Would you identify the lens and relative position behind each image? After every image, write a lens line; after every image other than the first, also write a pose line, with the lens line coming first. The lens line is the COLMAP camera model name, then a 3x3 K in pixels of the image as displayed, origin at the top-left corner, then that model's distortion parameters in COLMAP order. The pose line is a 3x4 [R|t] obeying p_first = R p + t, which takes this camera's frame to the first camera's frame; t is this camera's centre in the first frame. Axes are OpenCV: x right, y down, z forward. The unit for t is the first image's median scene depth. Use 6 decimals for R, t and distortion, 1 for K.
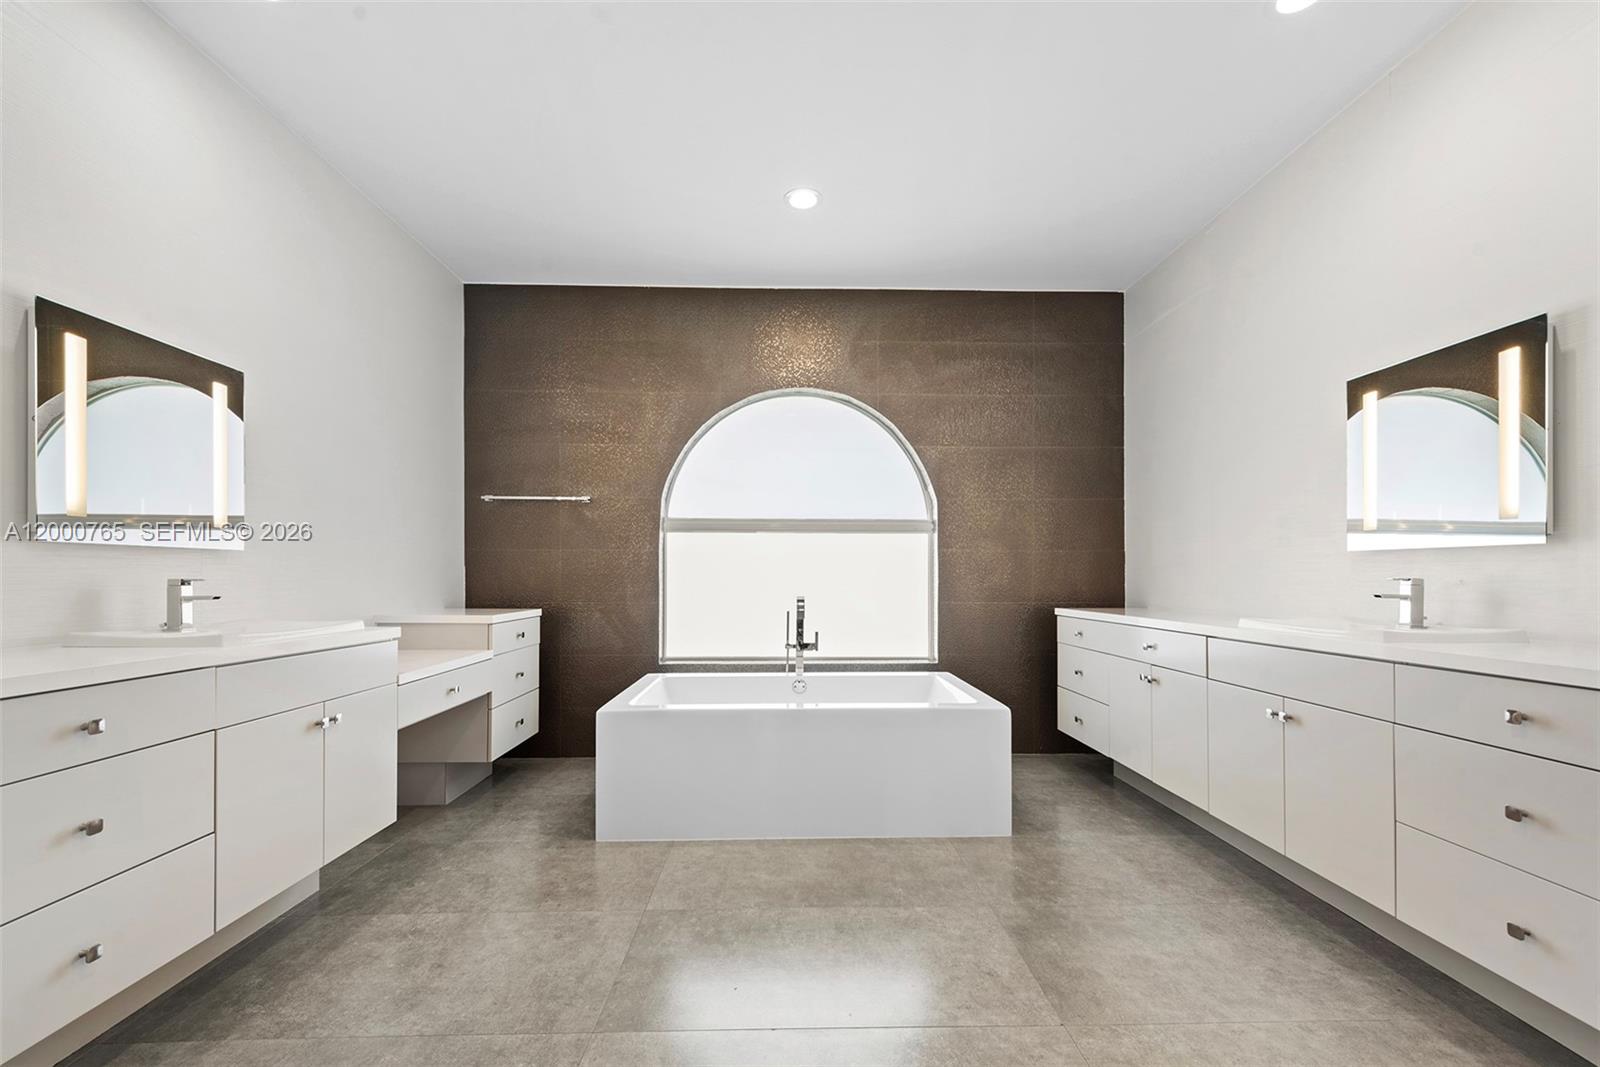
lens RADIAL K [[634.8, 0, 801.9], [0, 634.8, 574.6], [0, 0, 1]] dist [0.002999, -0.000512]
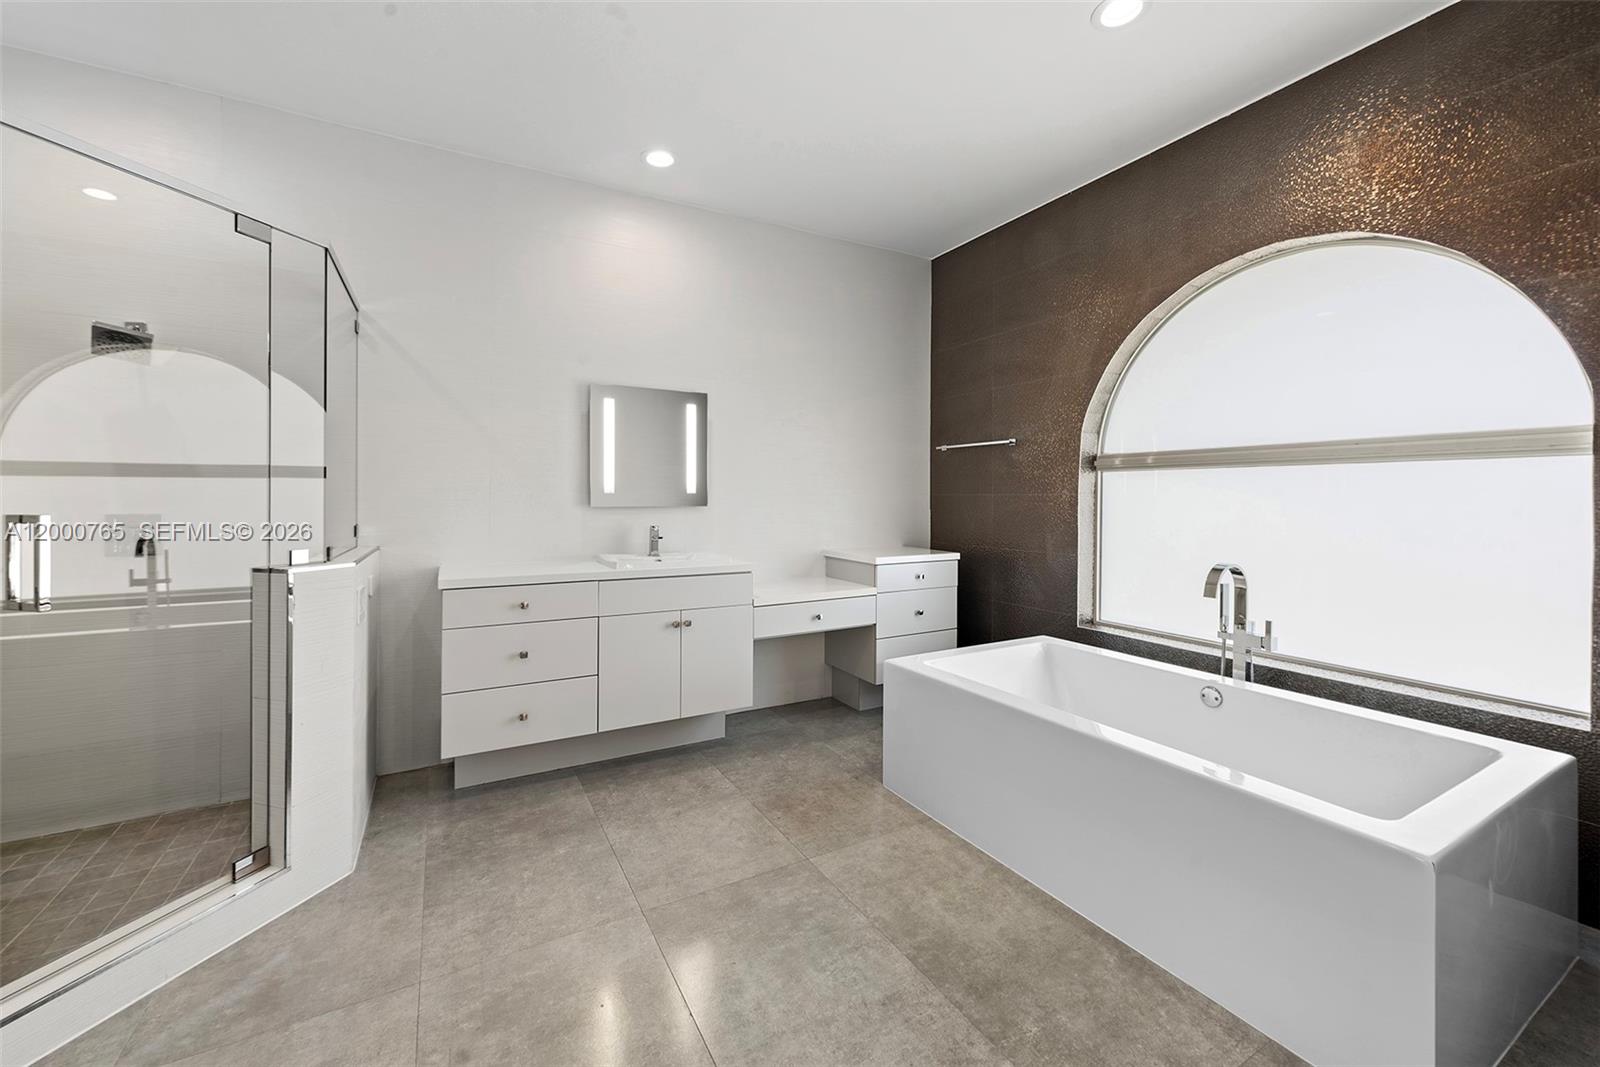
lens RADIAL K [[634.8, 0, 818.5], [0, 634.8, 501.2], [0, 0, 1]] dist [0.002999, -0.000512]
pose [[0.476485, 0.006008, -0.879162, 0.639393], [0.000158, 0.999976, 0.006920, -0.061579], [0.879183, -0.003436, 0.476472, 0.496158]]
